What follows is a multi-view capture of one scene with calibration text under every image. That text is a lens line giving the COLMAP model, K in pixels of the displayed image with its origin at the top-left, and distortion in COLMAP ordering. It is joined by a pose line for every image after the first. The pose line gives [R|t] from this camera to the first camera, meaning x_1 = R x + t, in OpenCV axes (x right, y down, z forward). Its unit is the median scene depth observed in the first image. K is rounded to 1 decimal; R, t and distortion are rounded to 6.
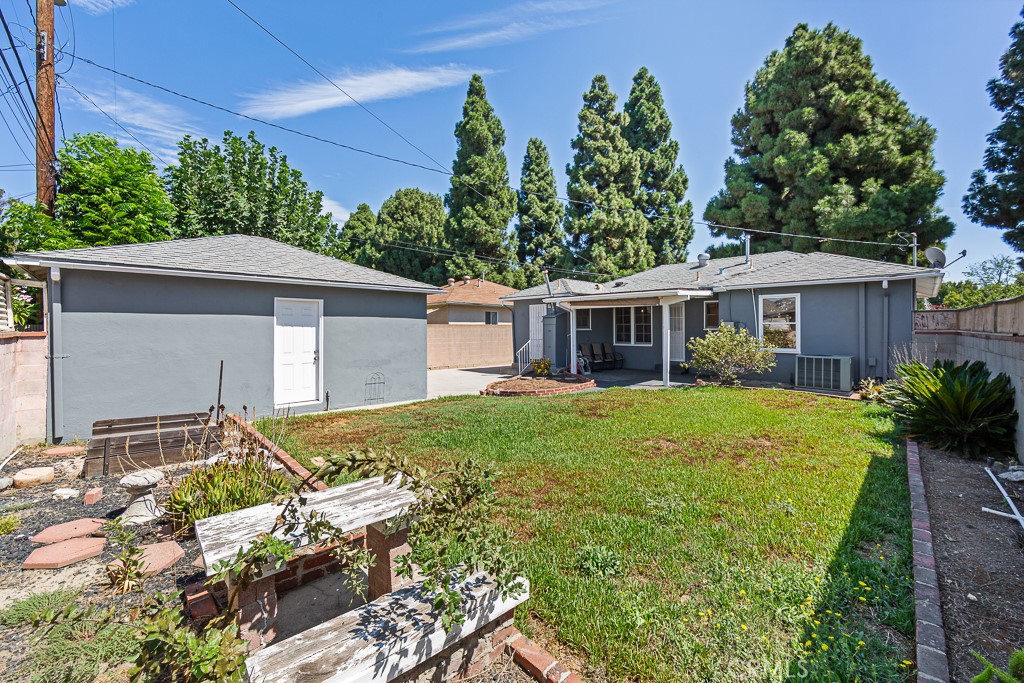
lens RADIAL K [[417.8, 0, 511.8], [0, 417.8, 334.0], [0, 0, 1]] dist [-0.011032, -0.000067]
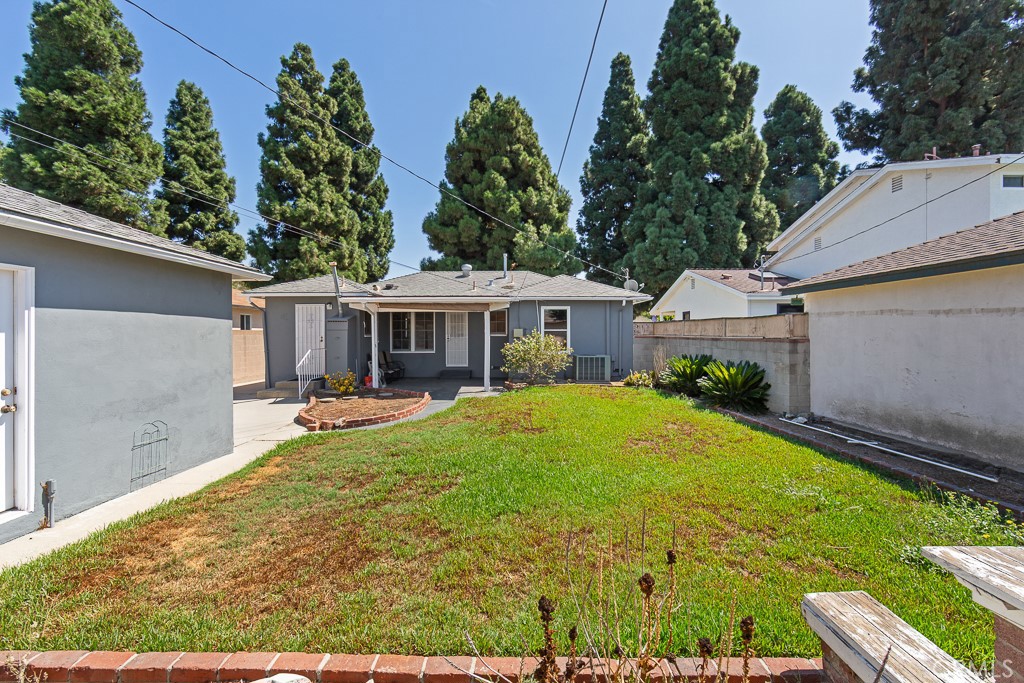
lens RADIAL K [[409.6, 0, 512.0], [0, 409.6, 337.6], [0, 0, 1]] dist [-0.004333, -0.000591]
pose [[0.679746, -0.007303, 0.733411, -0.127558], [0.012592, 0.999919, -0.001713, -0.001376], [-0.733340, 0.010400, 0.679783, 0.109432]]
